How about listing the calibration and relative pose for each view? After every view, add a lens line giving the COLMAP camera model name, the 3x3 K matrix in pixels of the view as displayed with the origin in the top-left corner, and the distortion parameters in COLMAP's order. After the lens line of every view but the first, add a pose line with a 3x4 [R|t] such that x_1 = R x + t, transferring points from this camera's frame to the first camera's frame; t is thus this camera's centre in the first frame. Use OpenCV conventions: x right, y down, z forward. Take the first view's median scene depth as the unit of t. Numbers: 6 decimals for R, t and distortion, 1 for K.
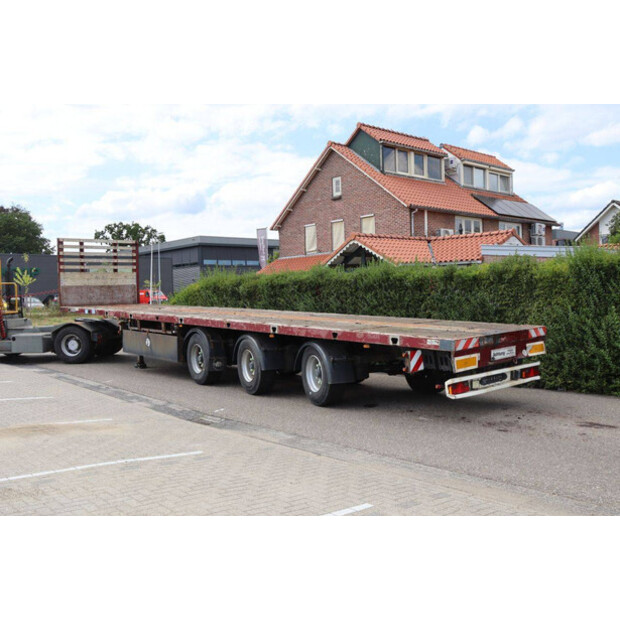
lens RADIAL K [[606.9, 0, 291.8], [0, 606.9, 309.7], [0, 0, 1]] dist [-0.020222, 0.000000]
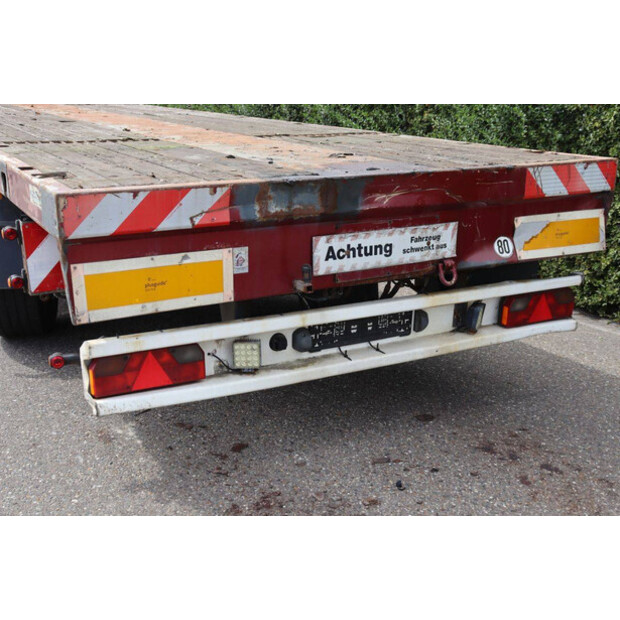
lens RADIAL K [[777.1, 0, 311.3], [0, 777.1, 309.3], [0, 0, 1]] dist [0.006533, 0.000000]
pose [[0.976430, 0.085128, -0.198339, 0.361999], [-0.037304, 0.971666, 0.233397, 0.015295], [0.212588, -0.220497, 0.951939, 0.597308]]
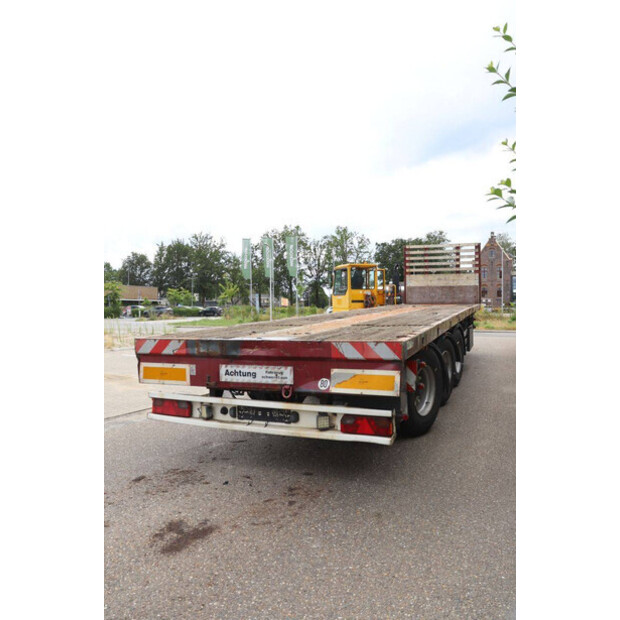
lens RADIAL K [[498.5, 0, 303.9], [0, 498.5, 312.9], [0, 0, 1]] dist [-0.124278, 0.057200]
pose [[0.447261, 0.034433, -0.893741, 0.756598], [-0.034969, 0.999168, 0.020995, -0.001510], [0.893720, 0.021863, 0.448093, 0.763060]]
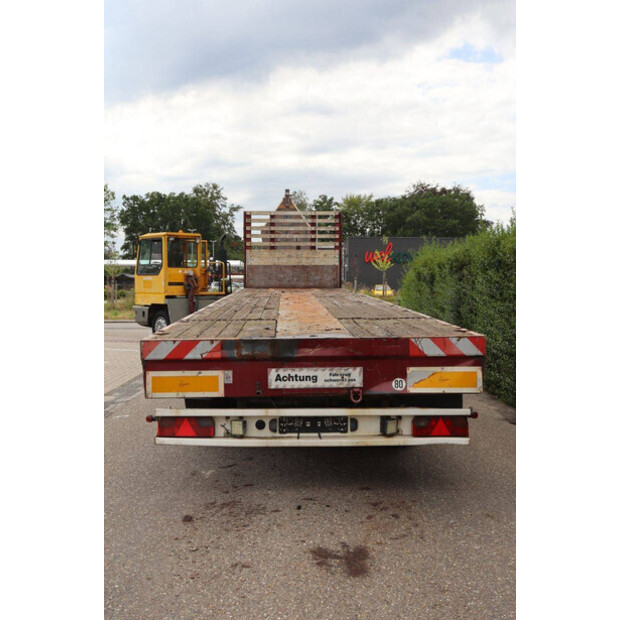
lens RADIAL K [[700.9, 0, 312.1], [0, 700.9, 309.8], [0, 0, 1]] dist [-0.004099, 0.000000]
pose [[0.766243, 0.046088, -0.640896, 0.681192], [-0.040926, 0.998900, 0.022902, -0.000573], [0.641246, 0.008681, 0.767286, 0.497489]]
